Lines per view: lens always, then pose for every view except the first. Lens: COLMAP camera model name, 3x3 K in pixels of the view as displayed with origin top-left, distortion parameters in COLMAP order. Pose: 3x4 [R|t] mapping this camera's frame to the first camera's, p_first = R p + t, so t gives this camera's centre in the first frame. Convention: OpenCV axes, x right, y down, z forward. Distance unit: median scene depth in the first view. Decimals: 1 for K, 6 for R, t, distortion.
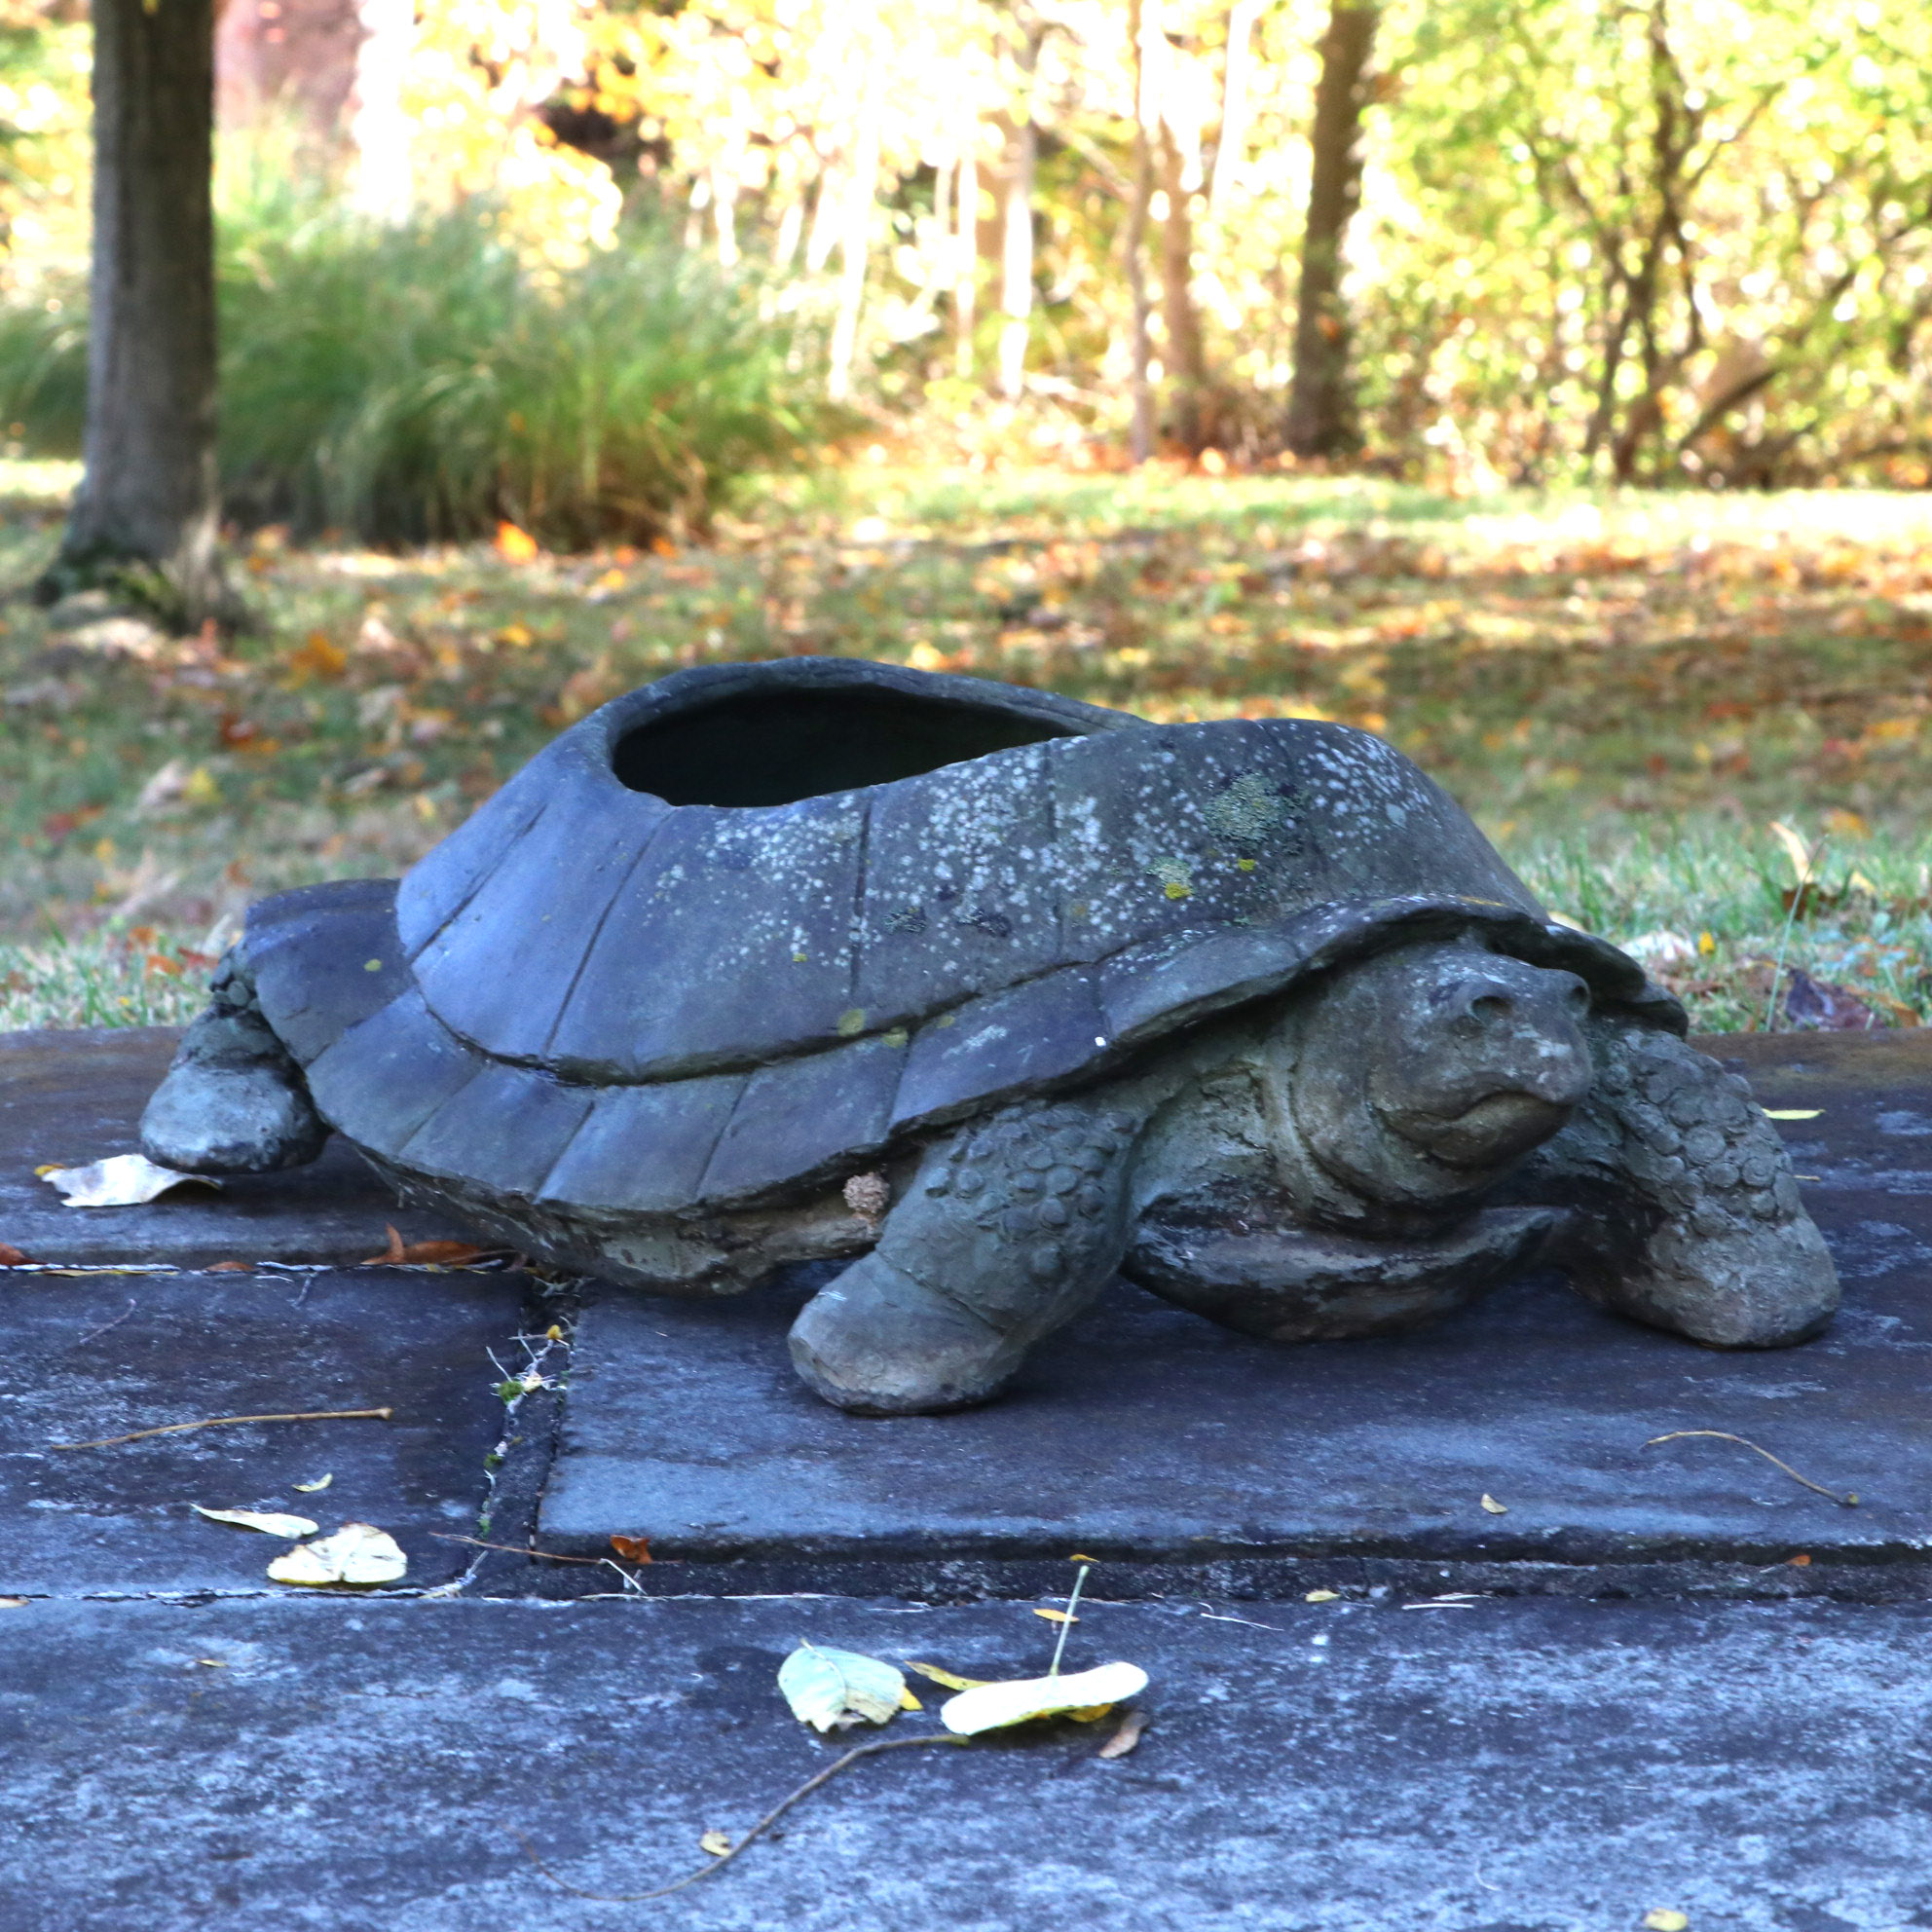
lens RADIAL K [[7884.4, 0, 966.0], [0, 7884.4, 960.7], [0, 0, 1]] dist [0.754654, 0.000000]
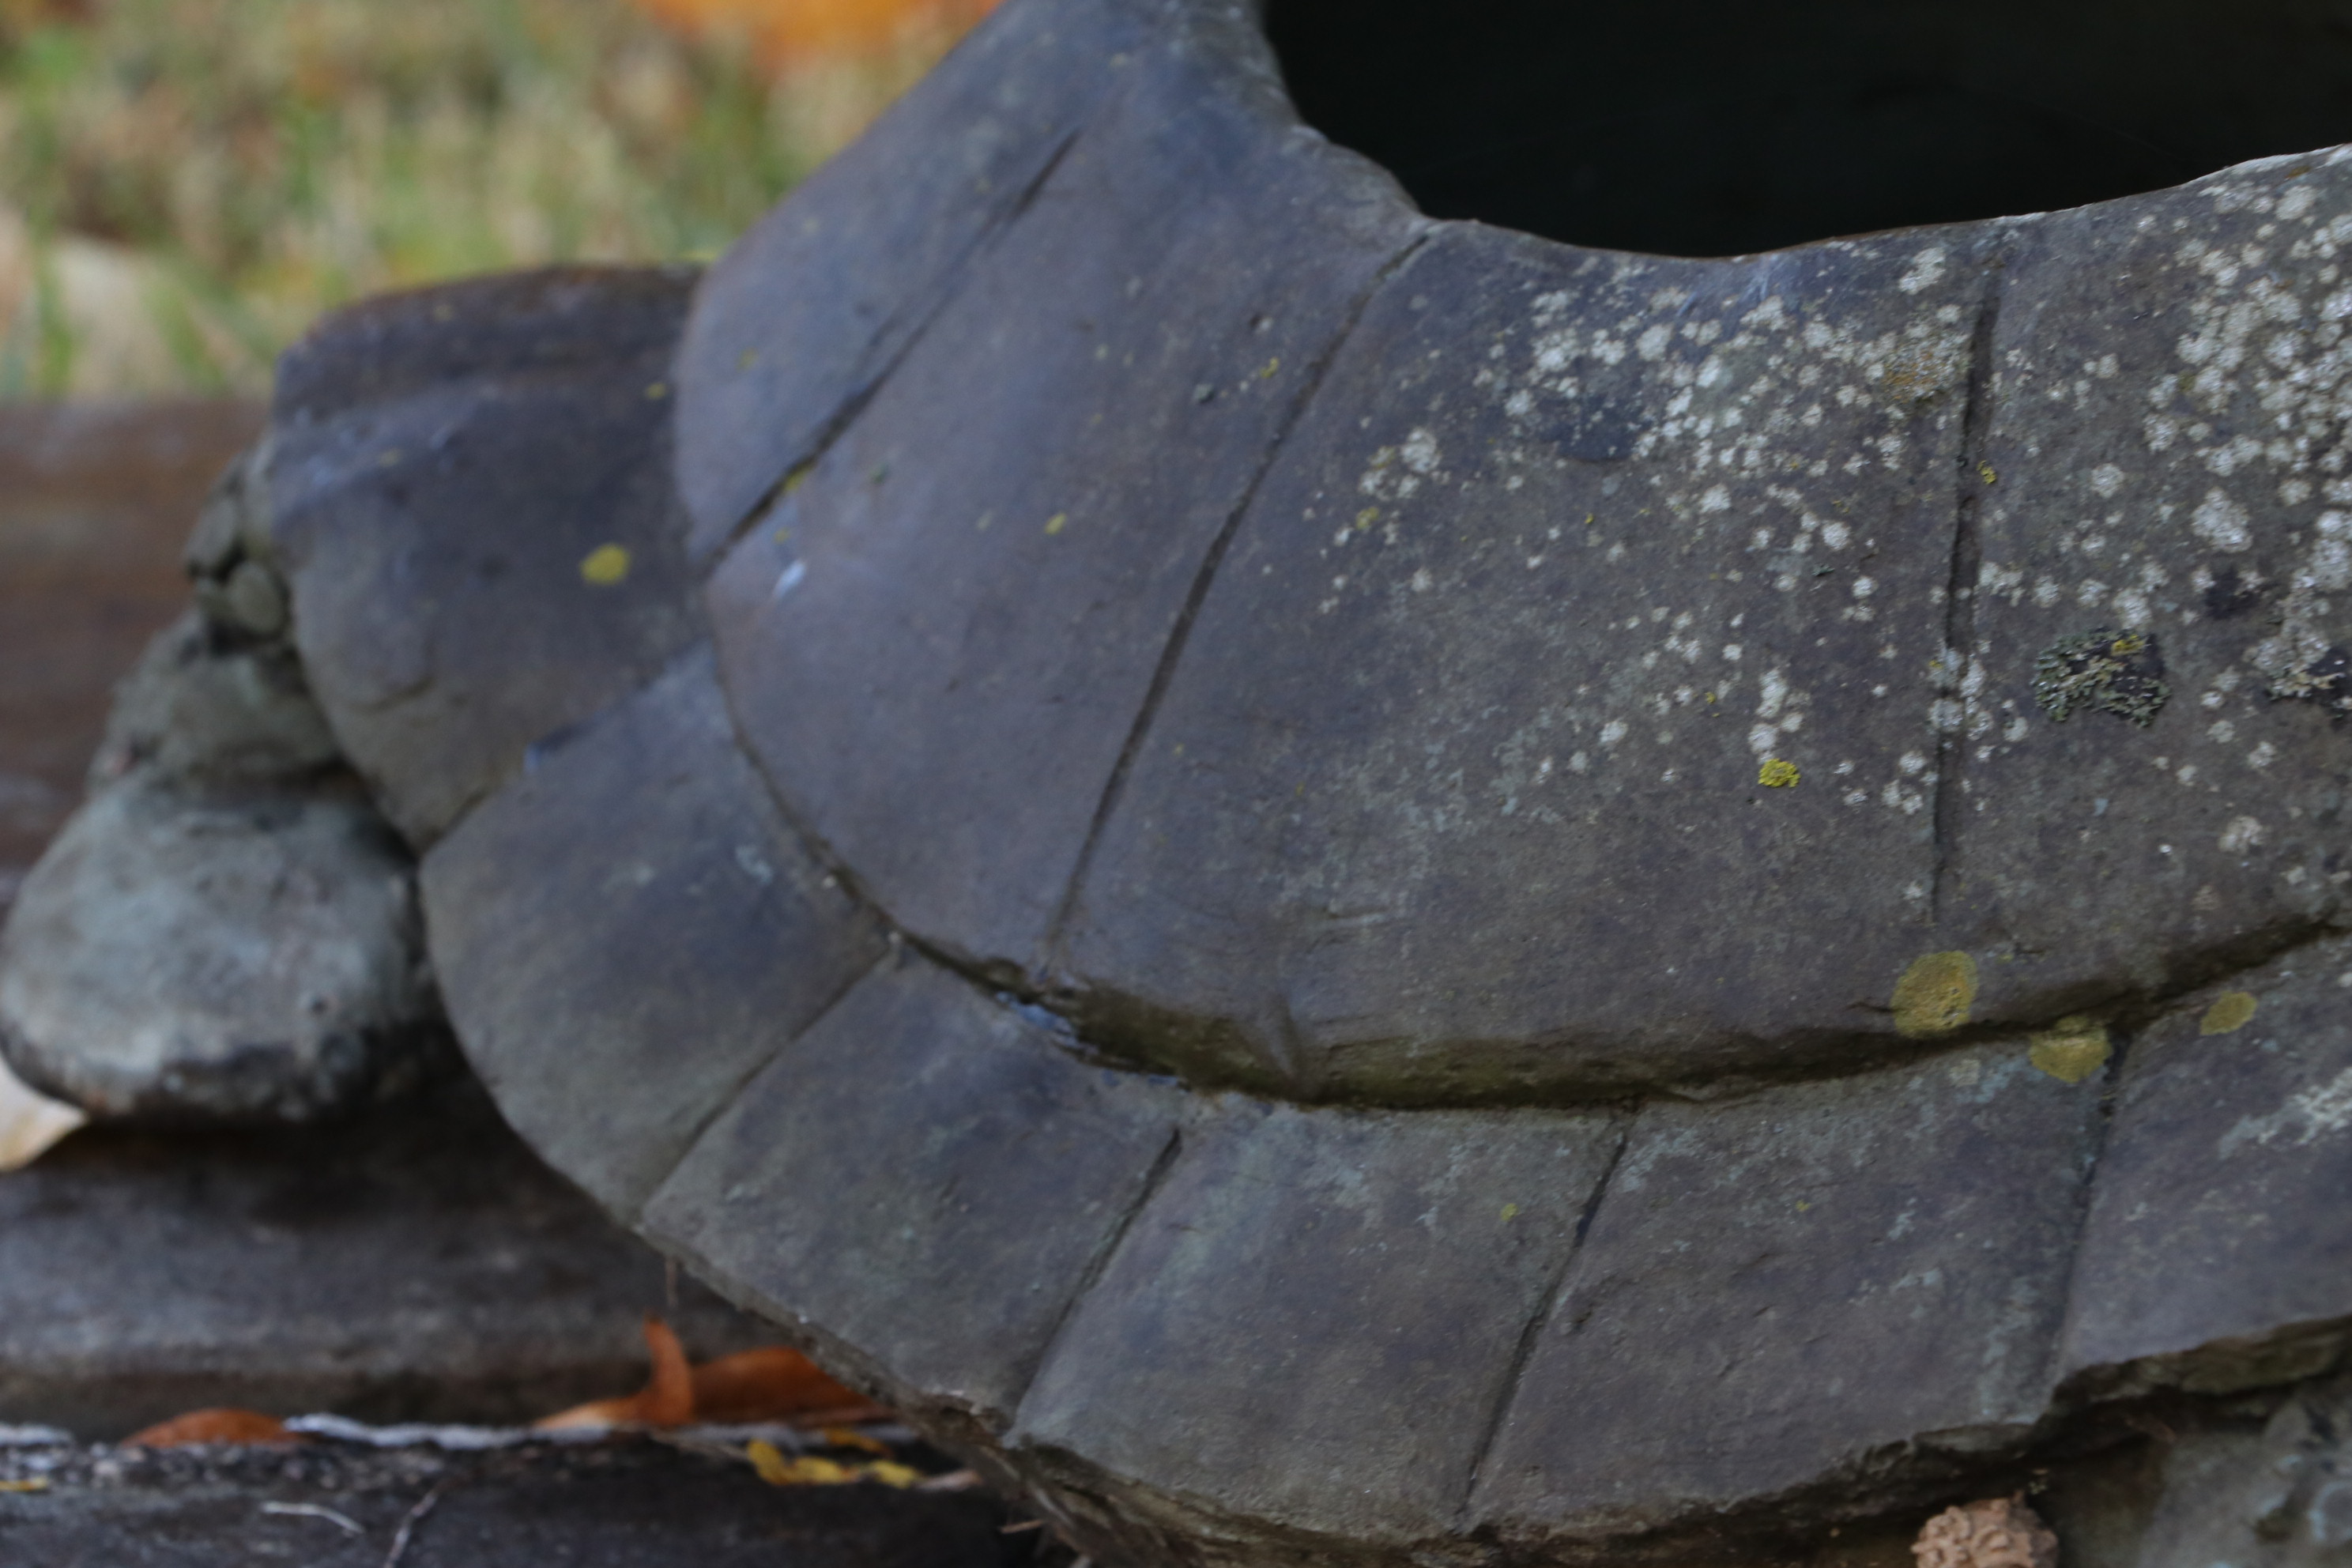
lens RADIAL K [[11854.7, 0, 1176.6], [0, 11854.7, 789.1], [0, 0, 1]] dist [1.377282, 0.000000]
pose [[0.996589, 0.002032, -0.082495, -0.004954], [0.010277, 0.988857, 0.148513, -0.073657], [0.081878, -0.148854, 0.985464, 0.500206]]
